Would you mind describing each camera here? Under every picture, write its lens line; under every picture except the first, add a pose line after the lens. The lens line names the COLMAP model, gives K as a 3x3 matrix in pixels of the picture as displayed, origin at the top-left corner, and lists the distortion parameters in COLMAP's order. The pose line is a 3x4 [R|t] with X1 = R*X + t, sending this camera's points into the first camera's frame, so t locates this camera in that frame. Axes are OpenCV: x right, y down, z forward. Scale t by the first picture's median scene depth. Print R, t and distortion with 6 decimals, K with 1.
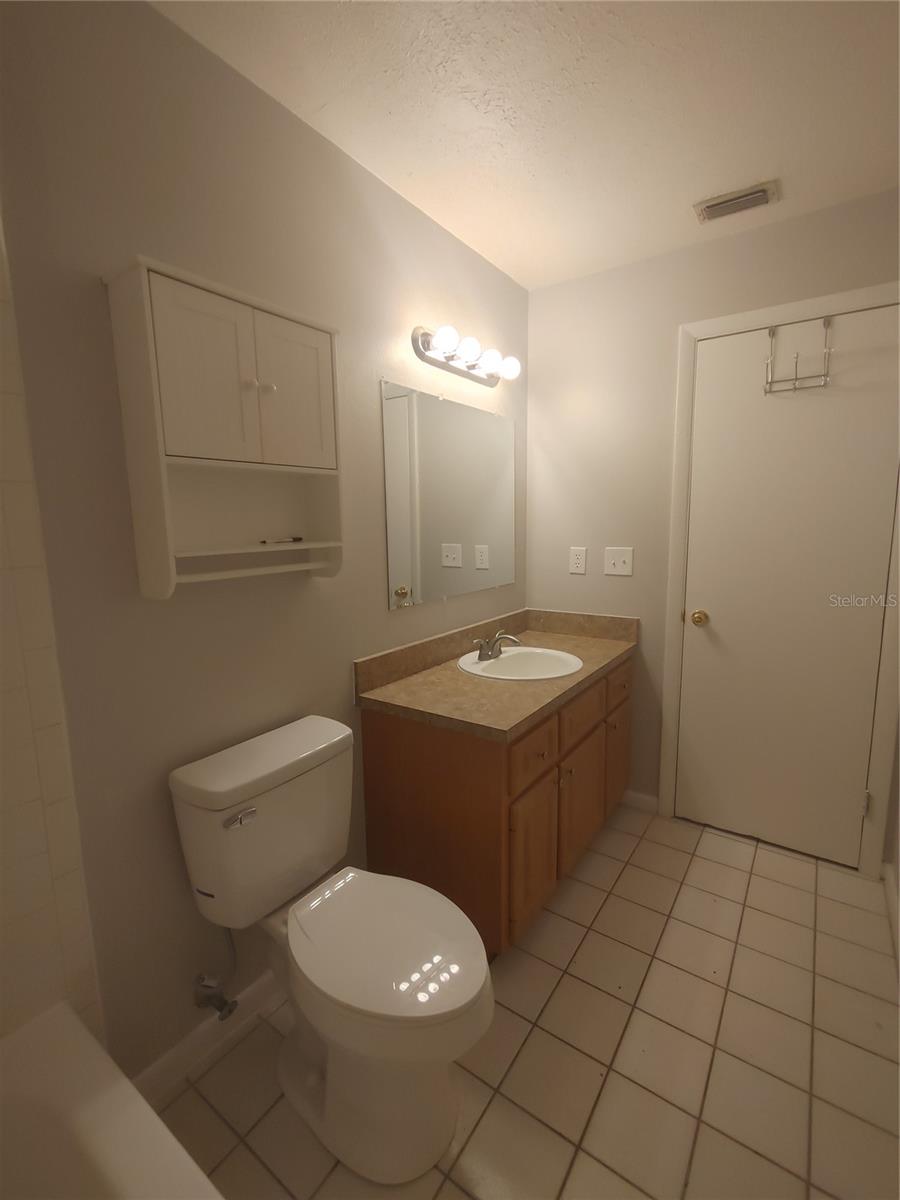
lens RADIAL K [[528.5, 0, 450.0], [0, 528.5, 600.0], [0, 0, 1]] dist [0.000751, 0.000247]
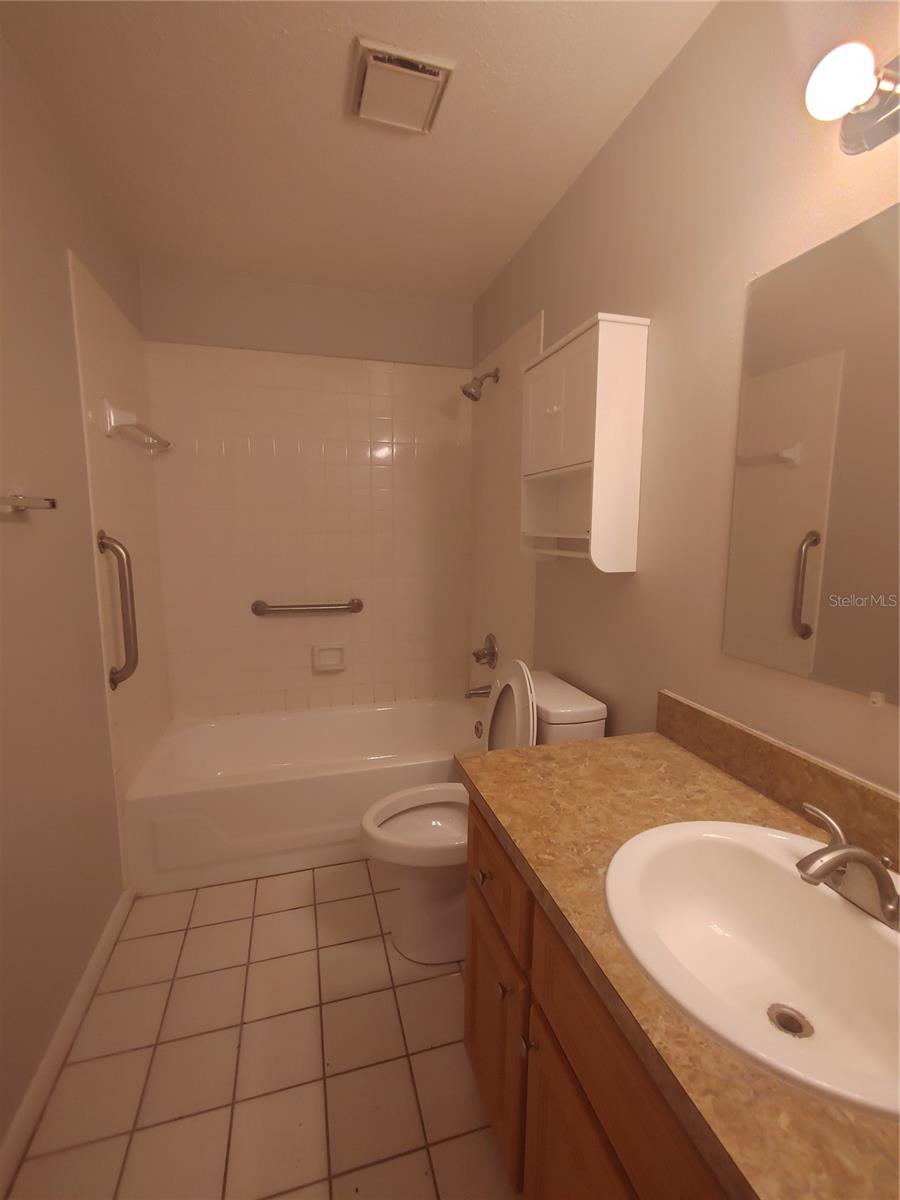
lens RADIAL K [[528.5, 0, 450.0], [0, 528.5, 600.0], [0, 0, 1]] dist [0.000751, 0.000247]
pose [[-0.622963, 0.125980, -0.772040, 0.597138], [-0.111285, 0.962636, 0.246877, -0.168656], [0.774295, 0.239712, -0.585666, 1.150294]]
